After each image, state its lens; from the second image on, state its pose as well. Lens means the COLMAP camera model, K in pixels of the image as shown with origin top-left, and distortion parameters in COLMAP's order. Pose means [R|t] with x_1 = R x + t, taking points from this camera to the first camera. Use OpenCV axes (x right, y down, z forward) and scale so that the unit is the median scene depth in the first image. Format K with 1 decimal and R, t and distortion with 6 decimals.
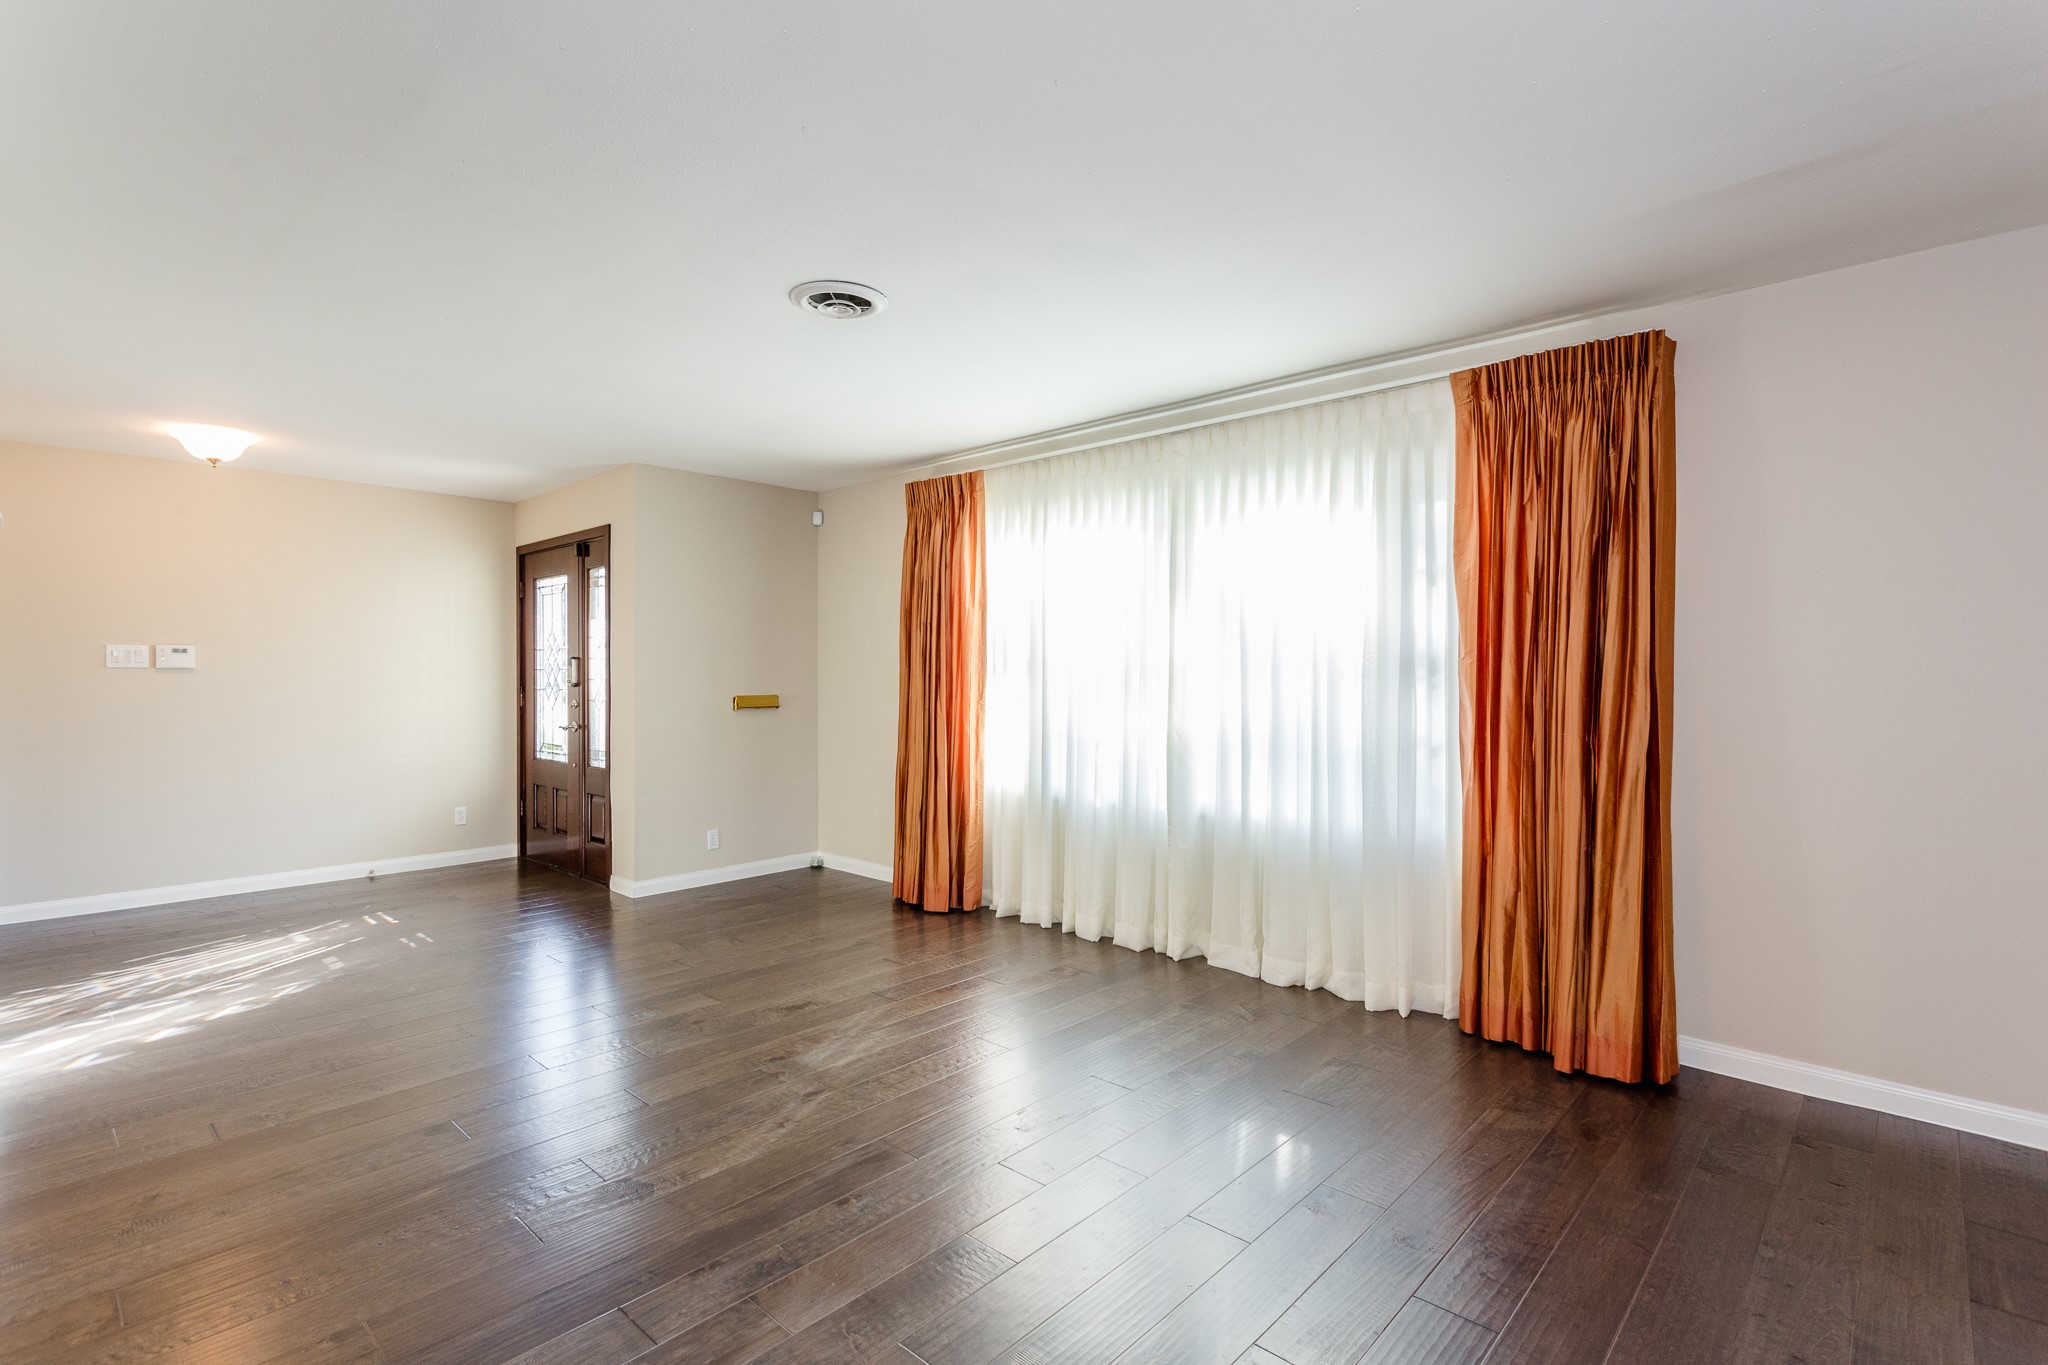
lens RADIAL K [[974.6, 0, 1019.6], [0, 974.6, 678.0], [0, 0, 1]] dist [0.000396, 0.004222]
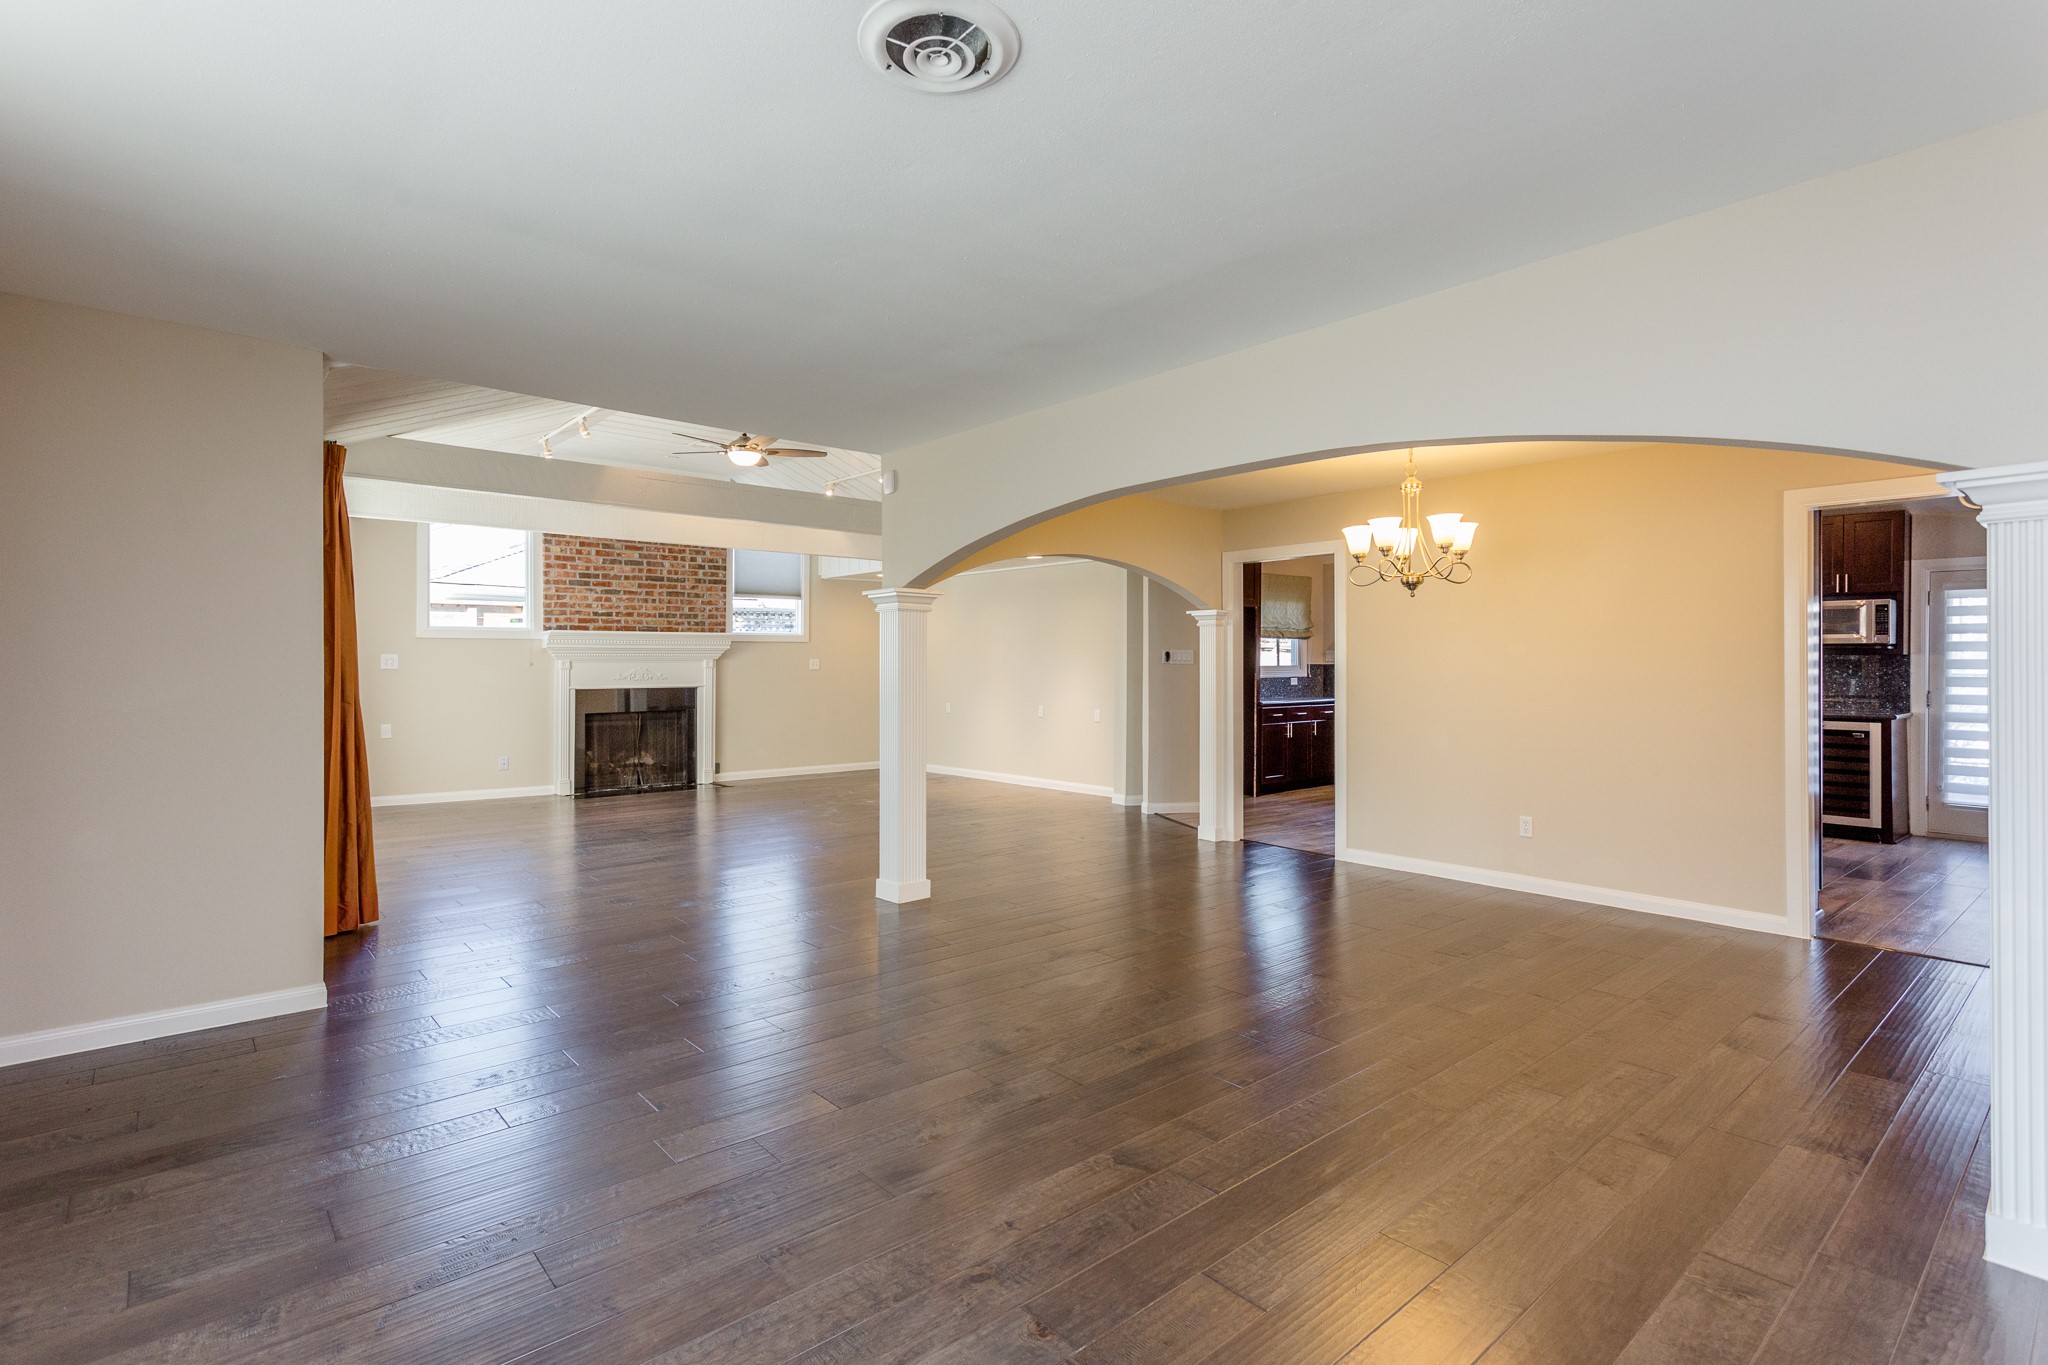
lens RADIAL K [[974.6, 0, 1005.9], [0, 974.6, 665.0], [0, 0, 1]] dist [0.000396, 0.004222]
pose [[-0.993503, 0.000450, 0.113801, -0.177155], [0.000818, 0.999995, 0.003186, -0.004414], [-0.113799, 0.003258, -0.993498, 0.957082]]
